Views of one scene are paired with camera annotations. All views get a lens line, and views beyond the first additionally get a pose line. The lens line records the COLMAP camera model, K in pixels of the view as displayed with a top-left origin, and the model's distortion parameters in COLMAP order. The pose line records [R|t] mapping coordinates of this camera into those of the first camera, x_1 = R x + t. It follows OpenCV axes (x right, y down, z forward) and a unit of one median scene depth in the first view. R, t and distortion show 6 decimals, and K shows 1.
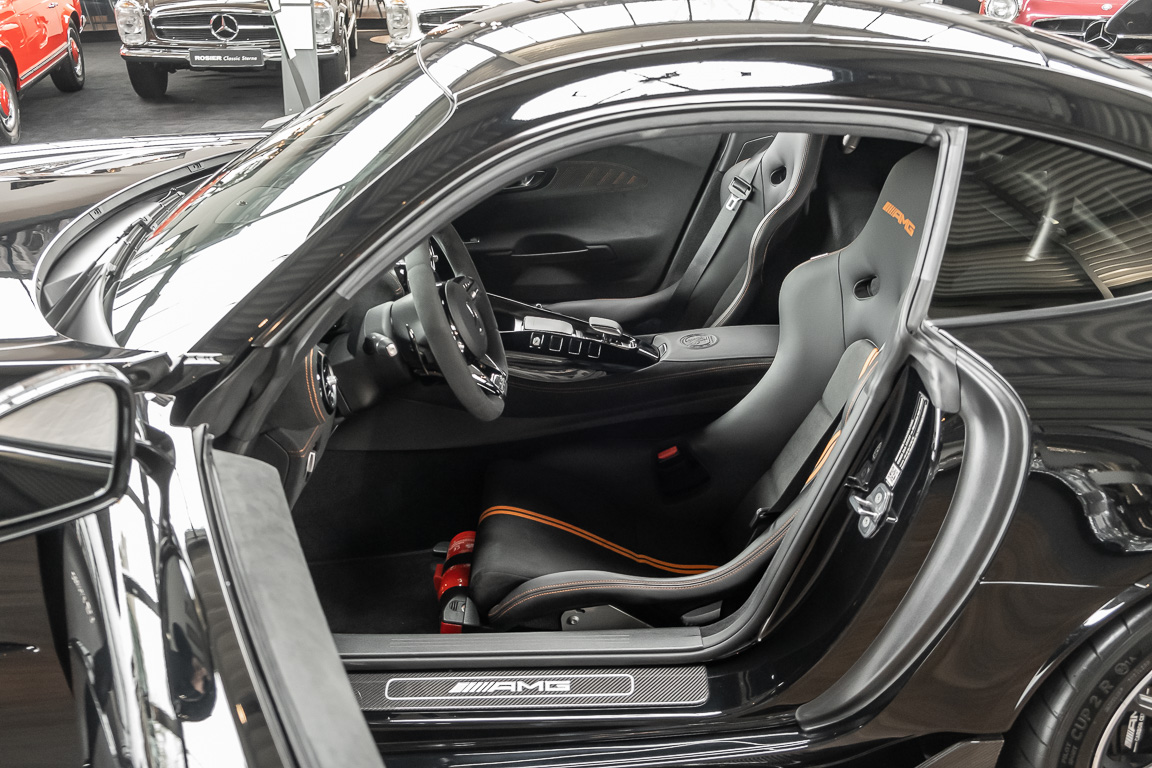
lens RADIAL K [[1062.5, 0, 580.9], [0, 1062.5, 386.5], [0, 0, 1]] dist [-0.000772, 0.000000]
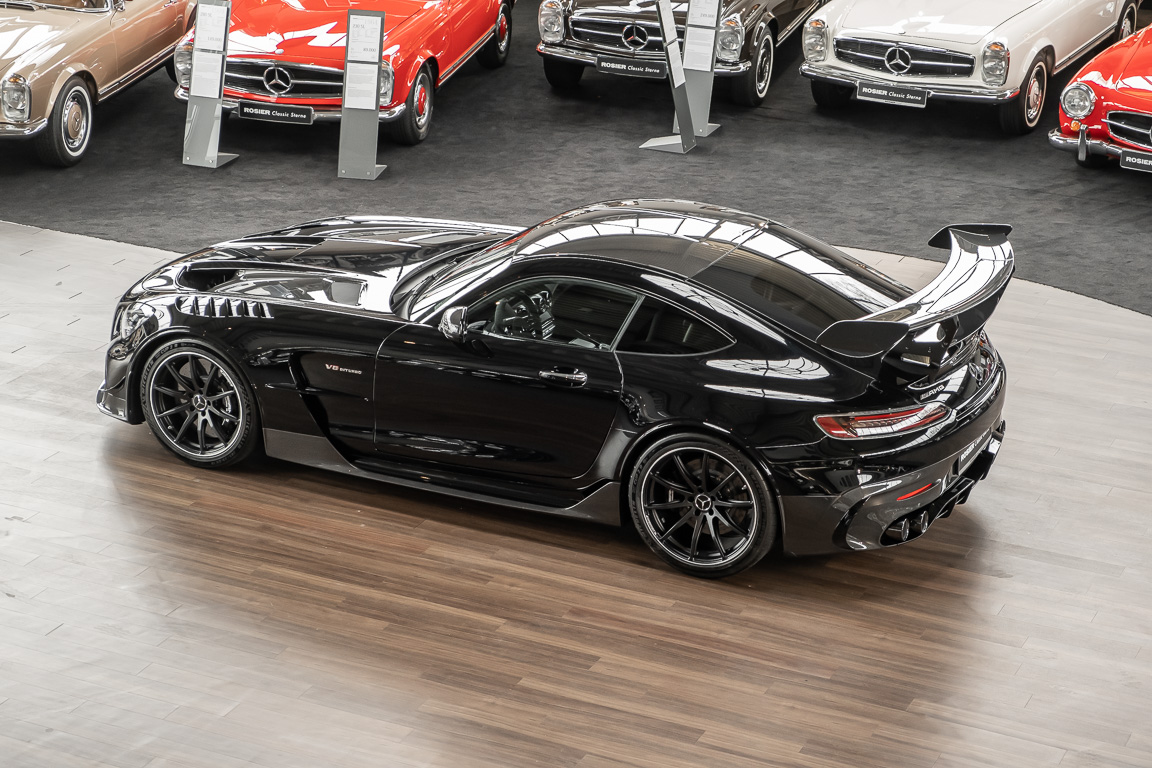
lens RADIAL K [[2350.5, 0, 577.1], [0, 2350.5, 388.2], [0, 0, 1]] dist [0.037690, 0.000000]
pose [[0.900335, 0.176569, -0.397769, 0.582378], [-0.201194, 0.979333, -0.020671, 0.042205], [0.385898, 0.098640, 0.917253, -1.068509]]
